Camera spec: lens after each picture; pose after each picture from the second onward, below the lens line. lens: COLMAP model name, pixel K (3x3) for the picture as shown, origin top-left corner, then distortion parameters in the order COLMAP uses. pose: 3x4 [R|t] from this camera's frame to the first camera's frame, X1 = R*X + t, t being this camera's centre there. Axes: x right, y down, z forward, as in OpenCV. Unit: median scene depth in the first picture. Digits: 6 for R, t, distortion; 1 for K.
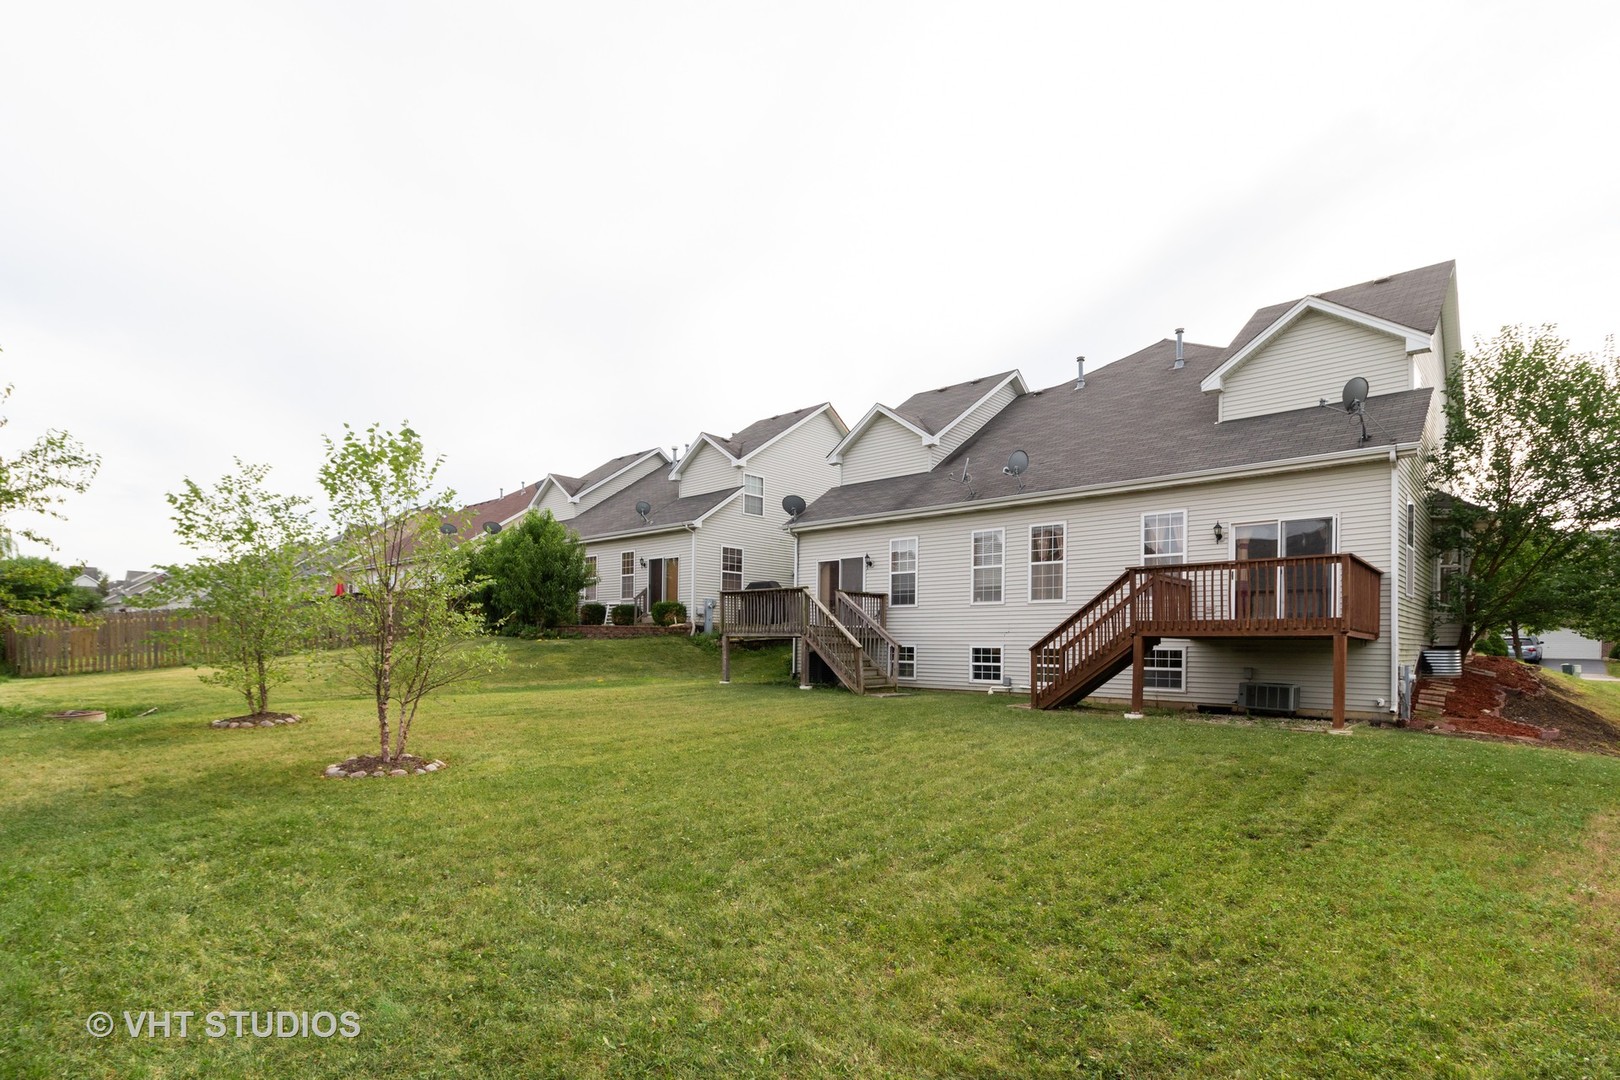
lens RADIAL K [[790.1, 0, 810.5], [0, 790.1, 558.2], [0, 0, 1]] dist [0.002385, 0.000088]
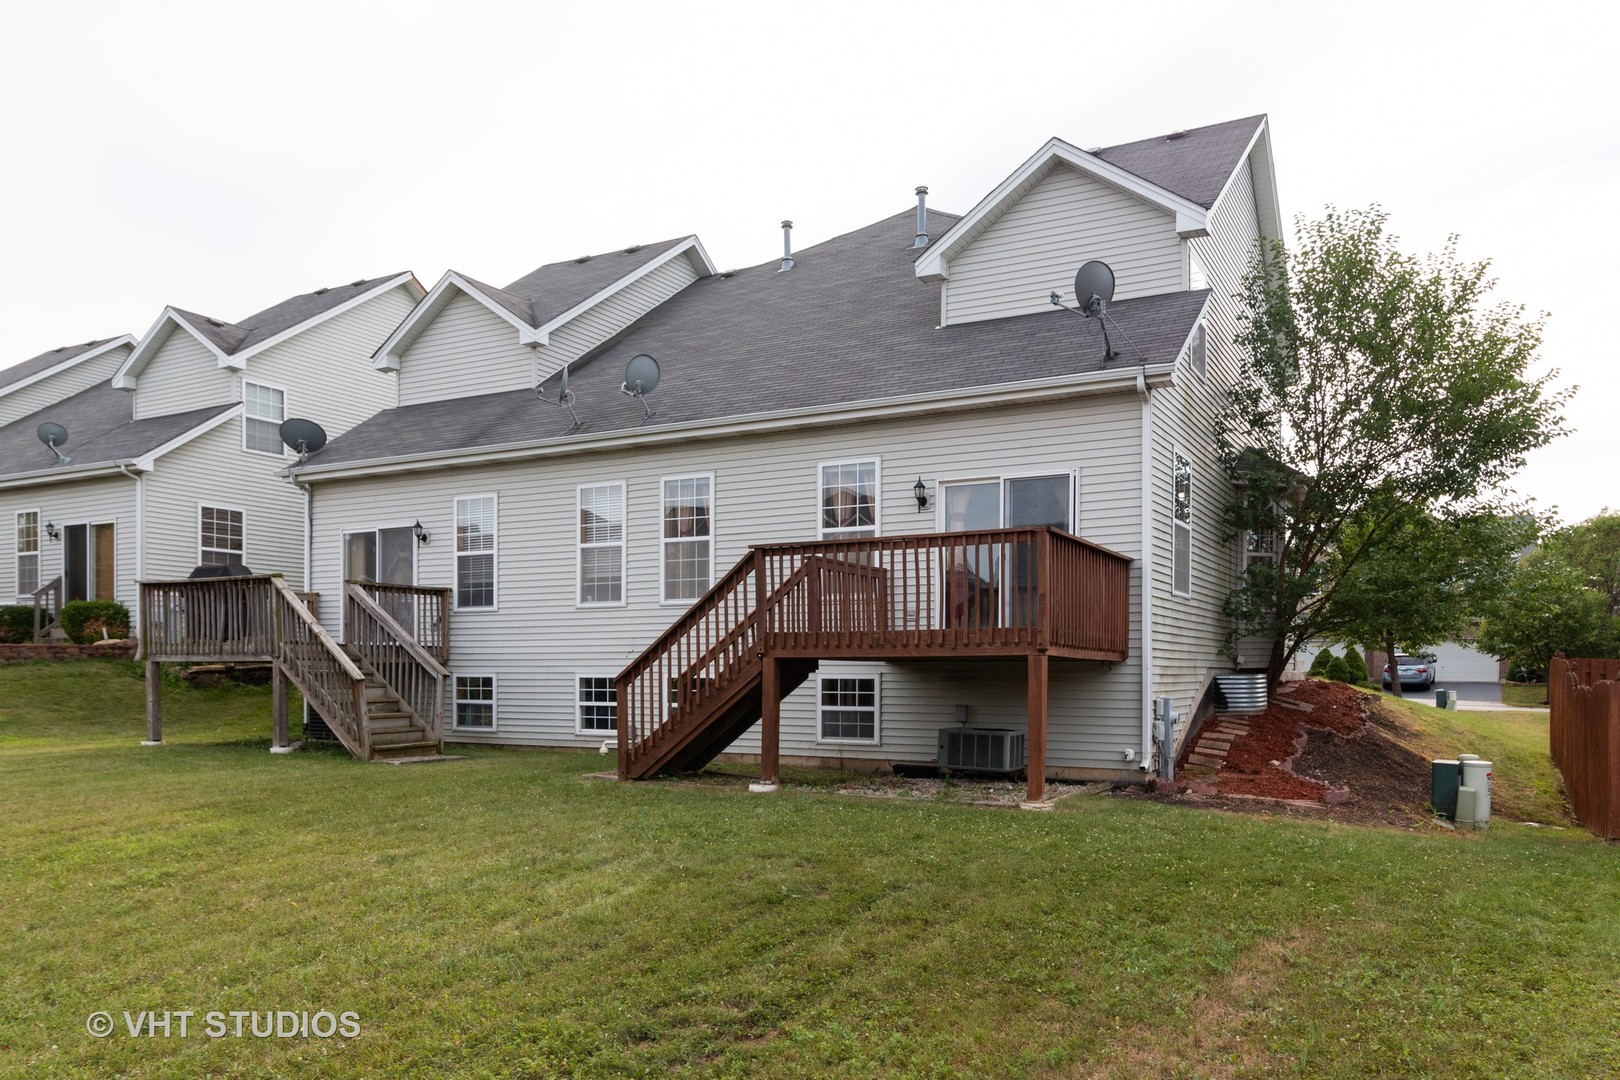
lens RADIAL K [[1191.8, 0, 810.0], [0, 1191.8, 540.0], [0, 0, 1]] dist [0.003974, 0.000020]
pose [[0.971029, 0.017114, 0.238347, 0.157566], [-0.017263, 0.999850, -0.001463, 0.005538], [-0.238336, -0.002694, 0.971179, 0.065384]]
